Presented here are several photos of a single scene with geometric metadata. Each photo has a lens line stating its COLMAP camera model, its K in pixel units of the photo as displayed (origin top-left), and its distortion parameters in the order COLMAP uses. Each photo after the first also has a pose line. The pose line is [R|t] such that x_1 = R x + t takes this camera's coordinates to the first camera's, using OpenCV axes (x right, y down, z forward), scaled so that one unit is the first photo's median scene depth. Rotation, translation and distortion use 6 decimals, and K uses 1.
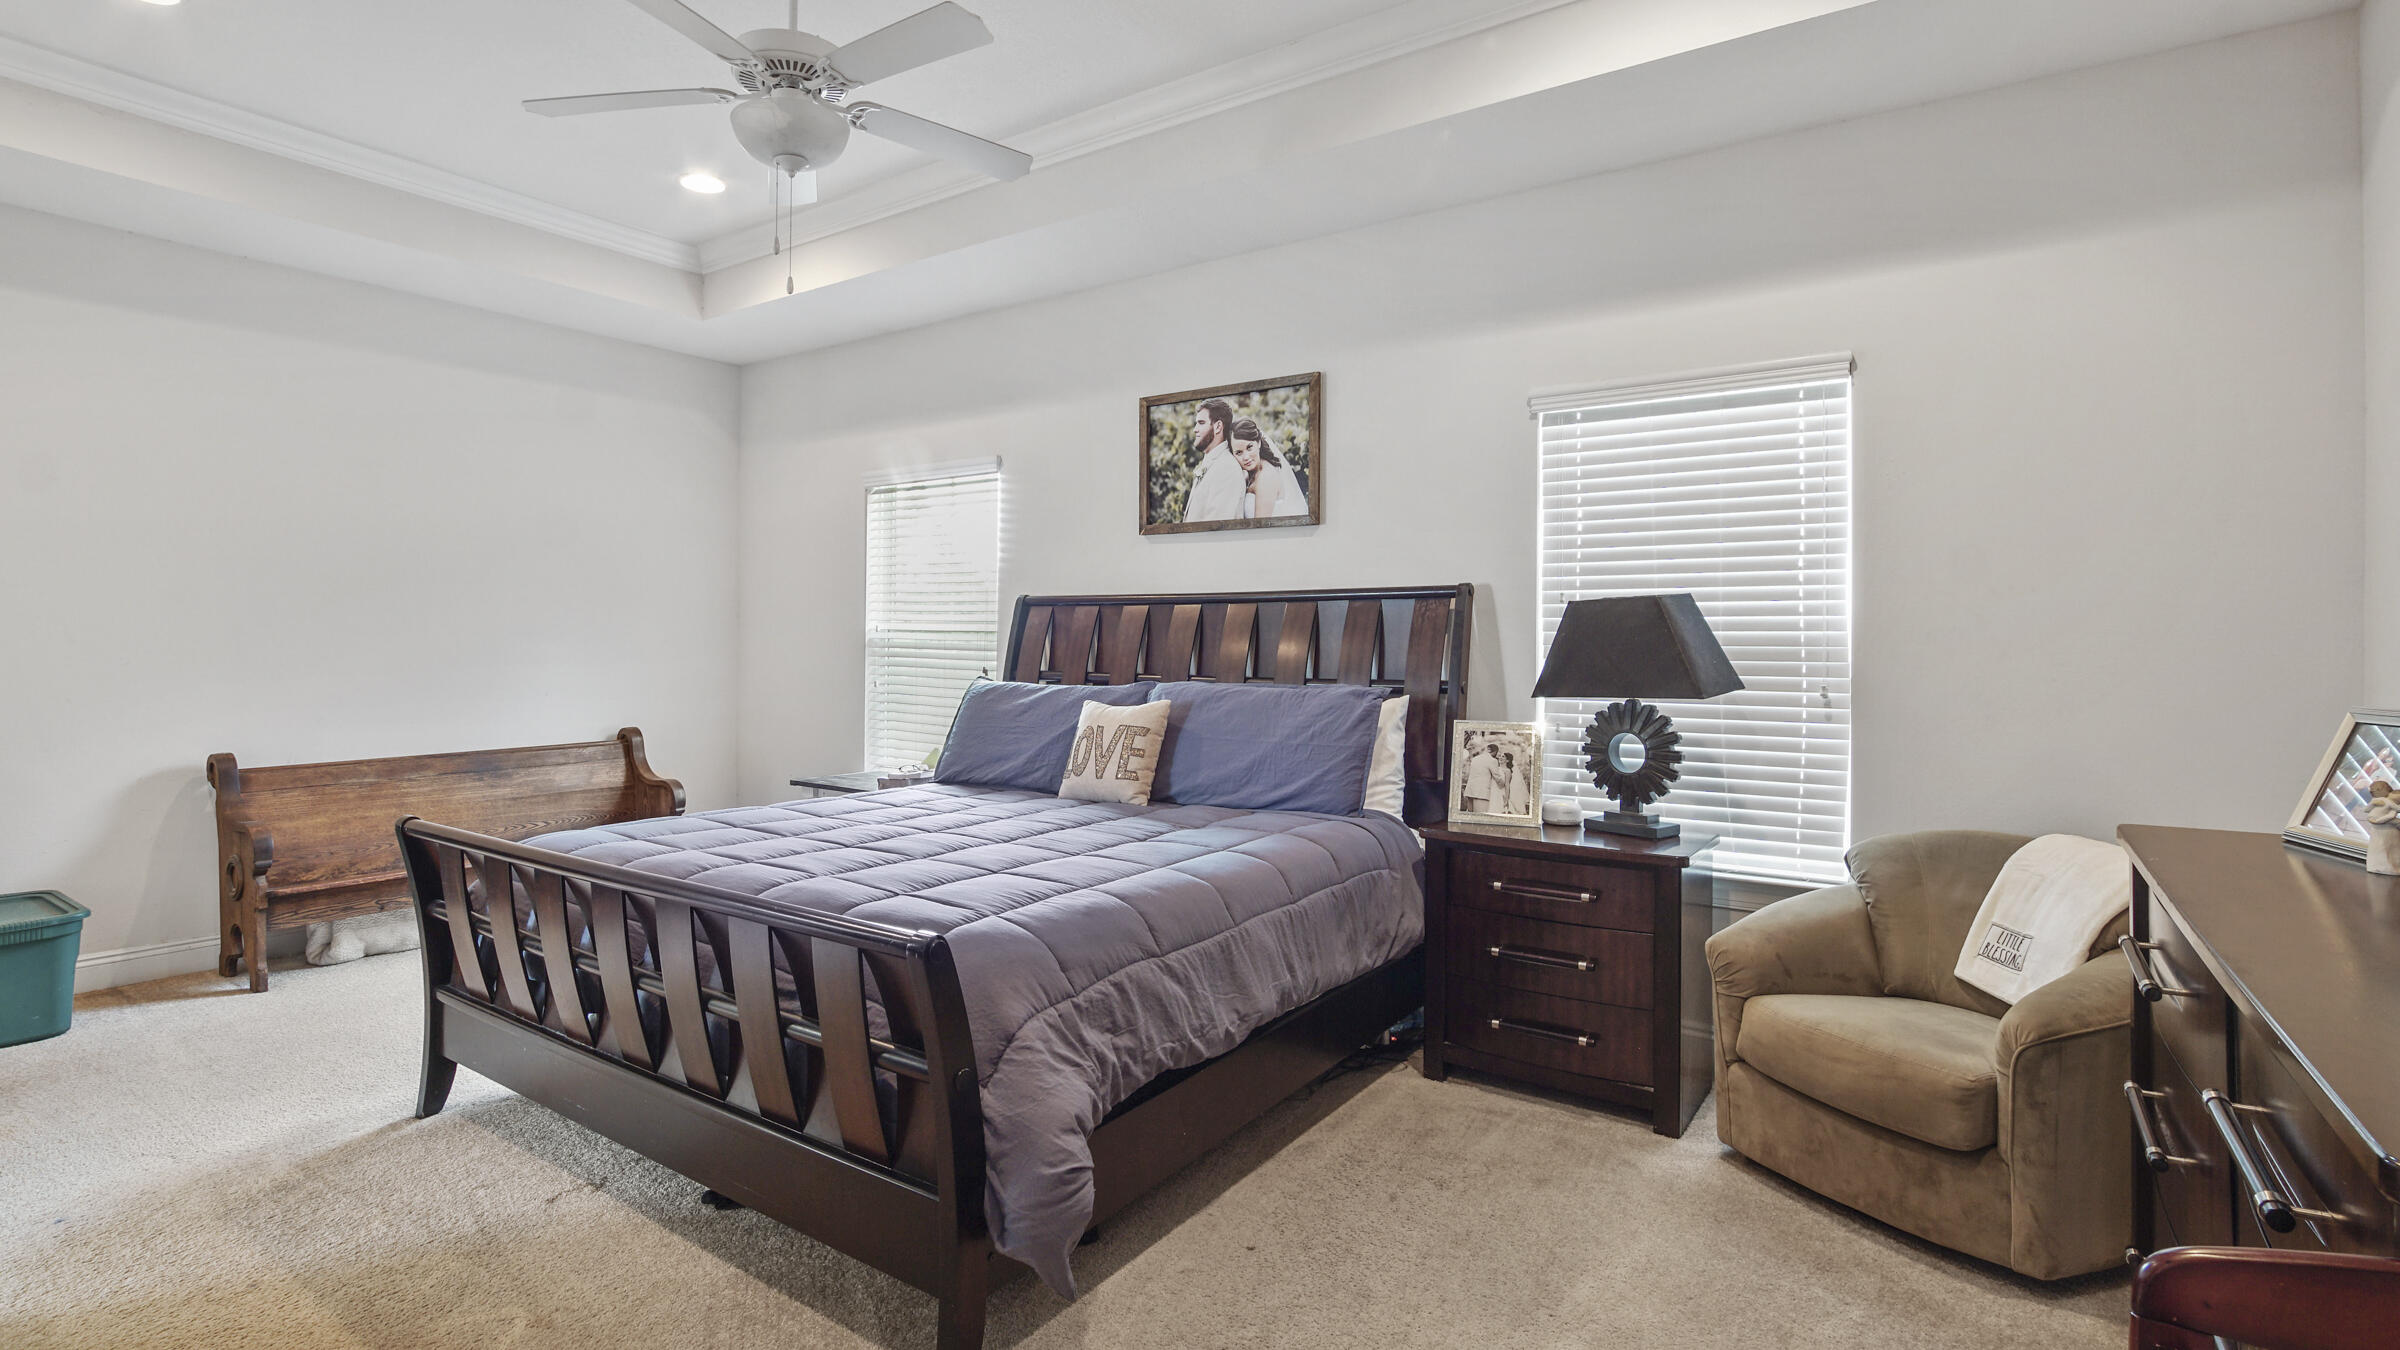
lens RADIAL K [[1085.5, 0, 1183.6], [0, 1085.5, 654.4], [0, 0, 1]] dist [-0.020124, 0.001561]
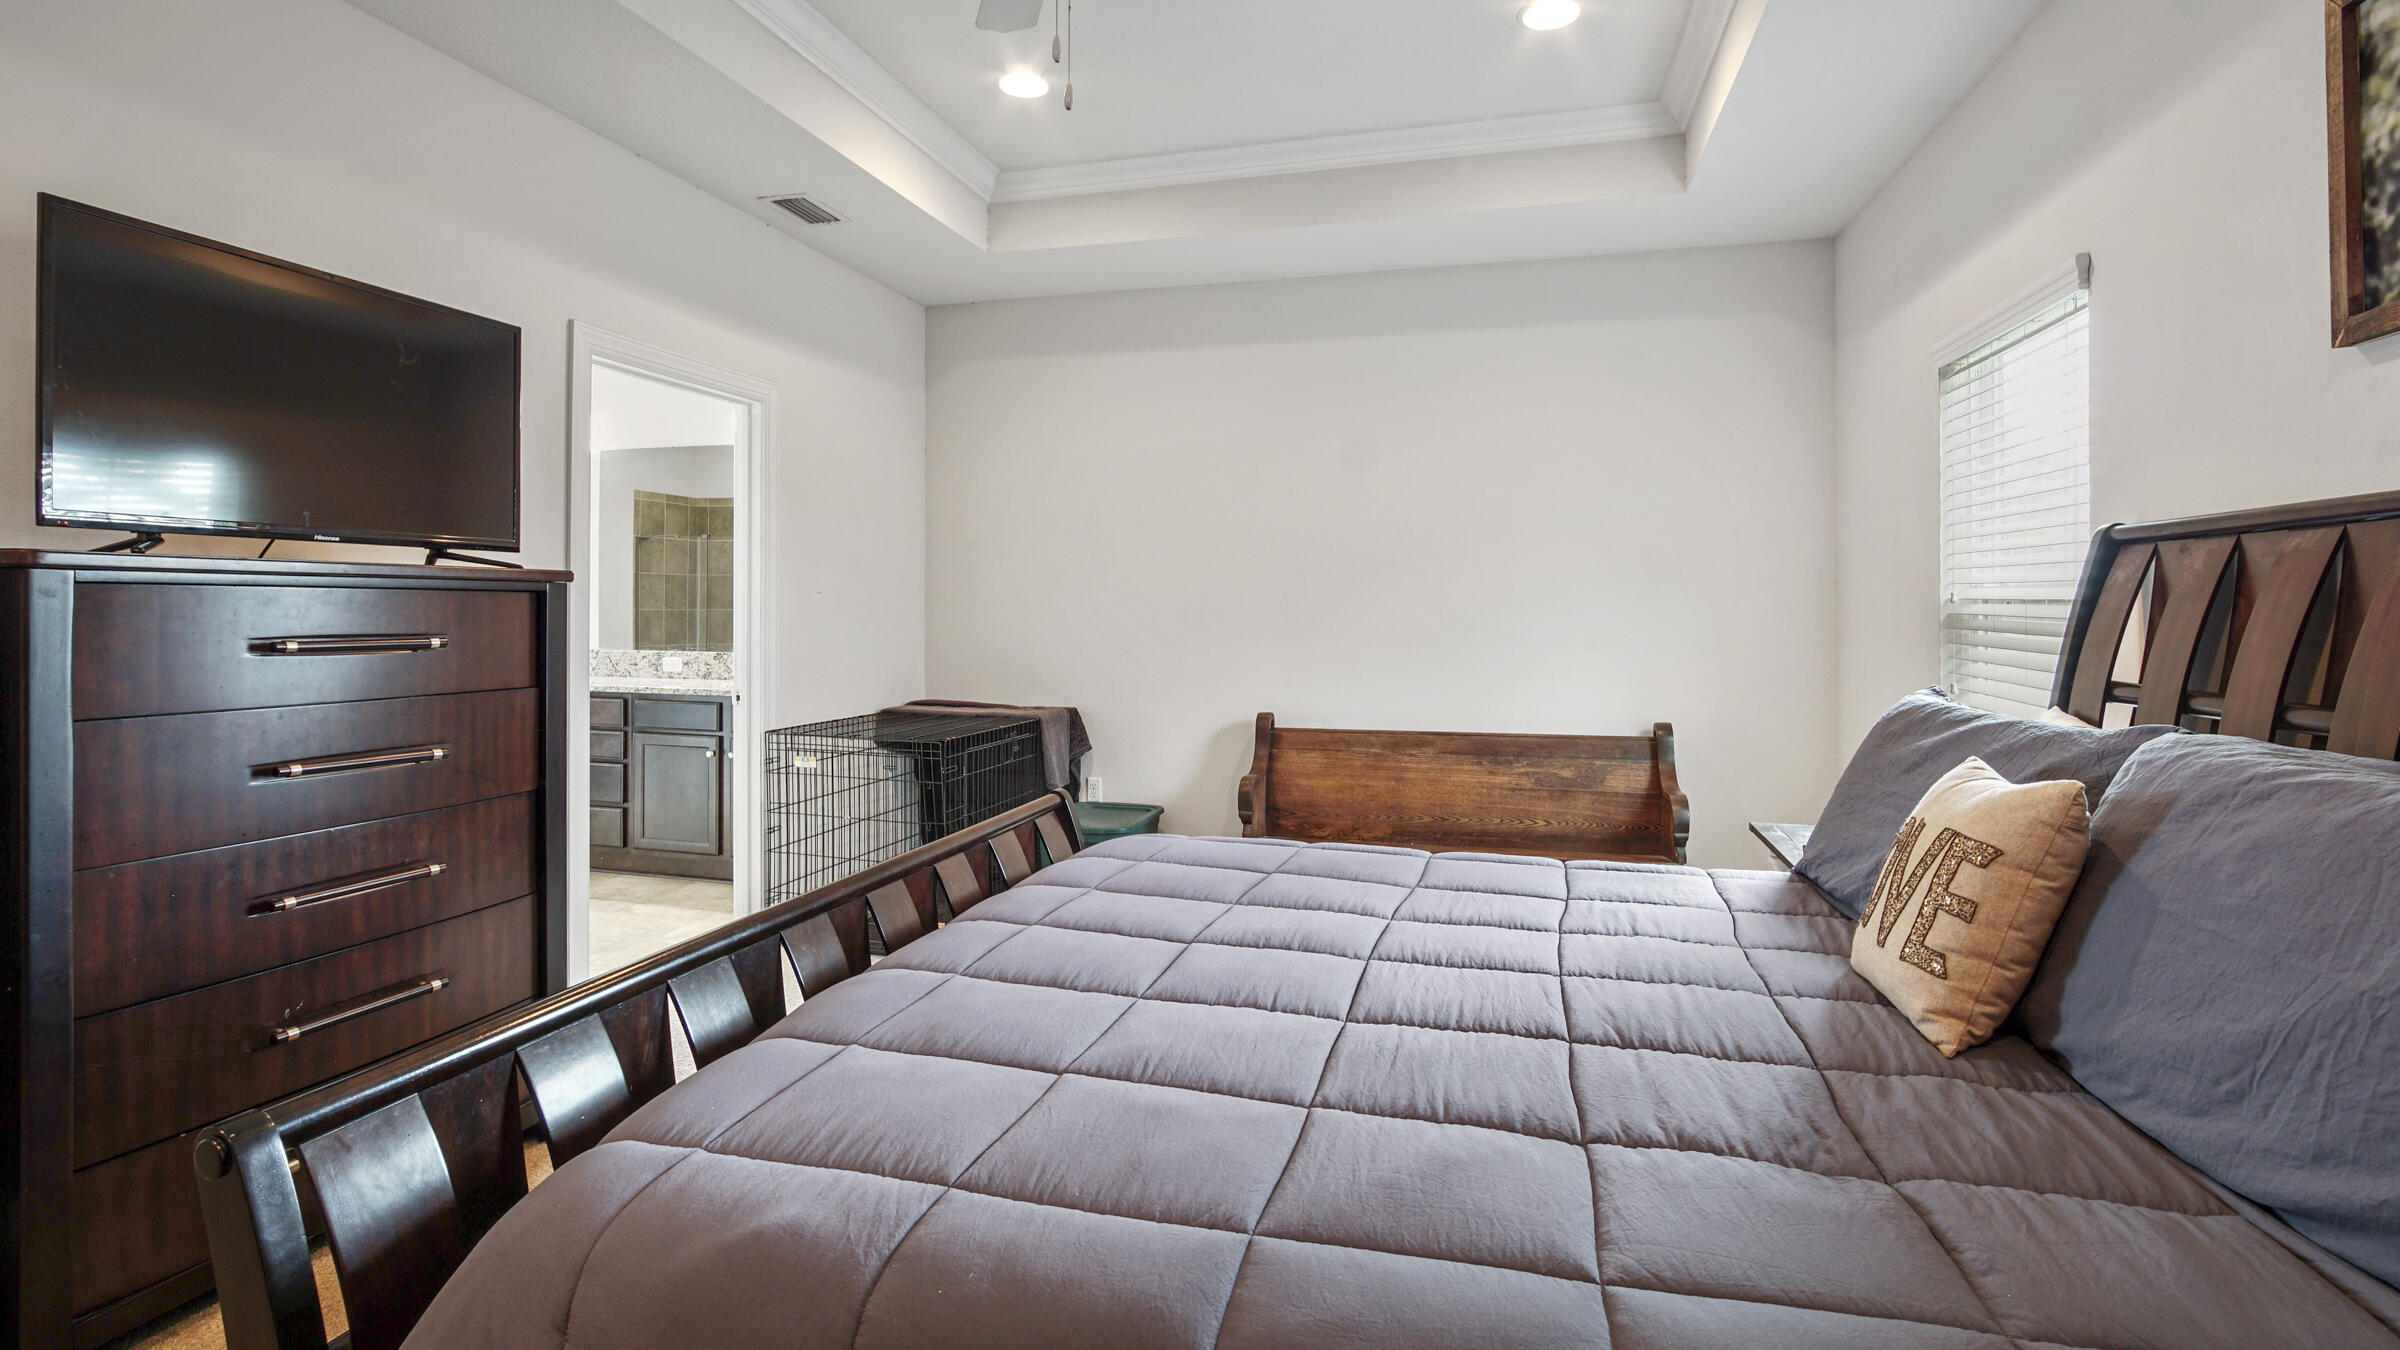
lens RADIAL K [[1097.1, 0, 1150.0], [0, 1097.1, 617.0], [0, 0, 1]] dist [-0.018293, 0.000222]
pose [[0.336597, 0.002078, -0.941646, 0.171936], [-0.014718, 0.999887, -0.003054, -0.005699], [0.941534, 0.014887, 0.336590, 0.457858]]
